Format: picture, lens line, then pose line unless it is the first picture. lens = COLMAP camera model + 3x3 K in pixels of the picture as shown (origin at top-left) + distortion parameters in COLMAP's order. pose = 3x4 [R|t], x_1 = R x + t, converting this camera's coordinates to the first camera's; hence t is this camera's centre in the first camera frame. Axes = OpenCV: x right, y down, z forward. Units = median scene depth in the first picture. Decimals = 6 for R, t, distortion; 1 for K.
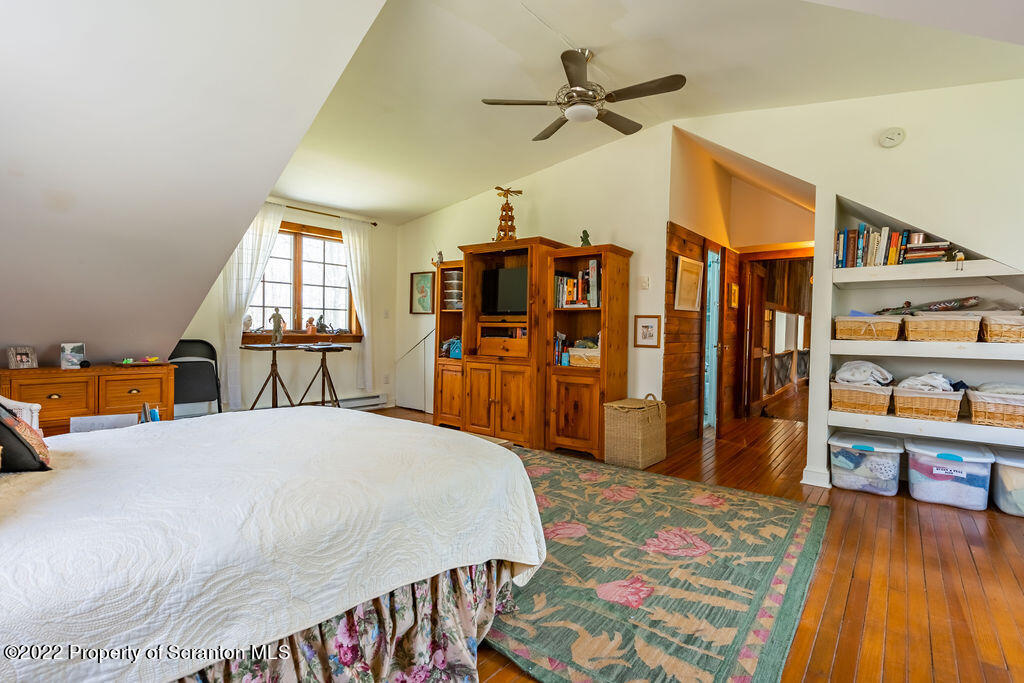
lens RADIAL K [[487.0, 0, 509.9], [0, 487.0, 339.6], [0, 0, 1]] dist [-0.000994, 0.001313]
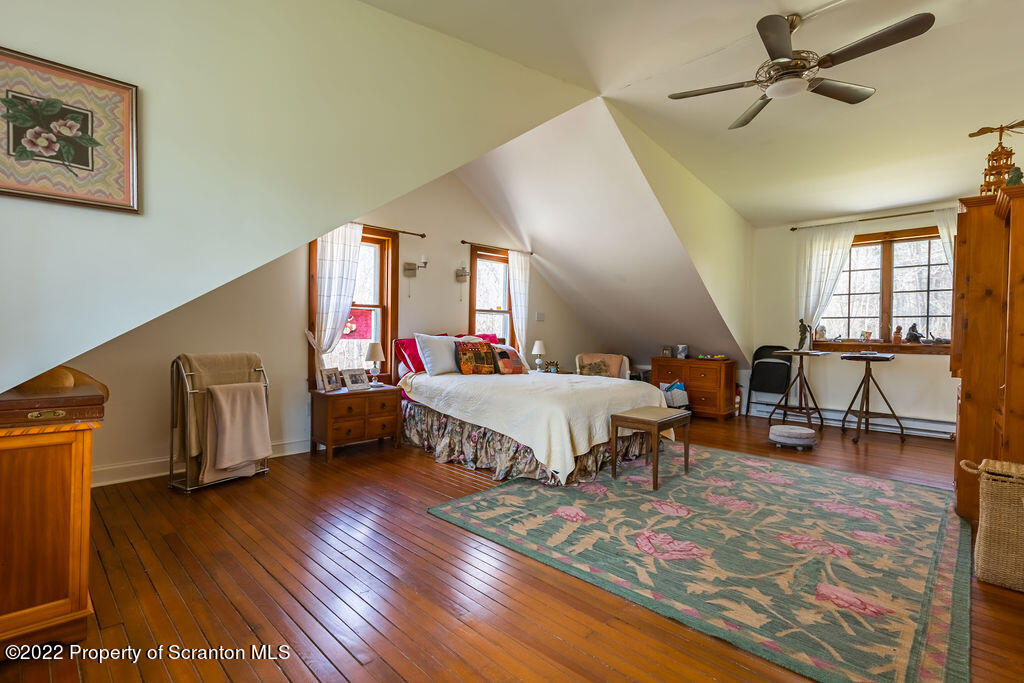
lens RADIAL K [[487.0, 0, 510.2], [0, 487.0, 341.9], [0, 0, 1]] dist [-0.000994, 0.001313]
pose [[-0.102251, 0.003117, -0.994754, 1.256366], [-0.031248, 0.999492, 0.006344, 0.004746], [0.994268, 0.031733, -0.102101, 0.710928]]
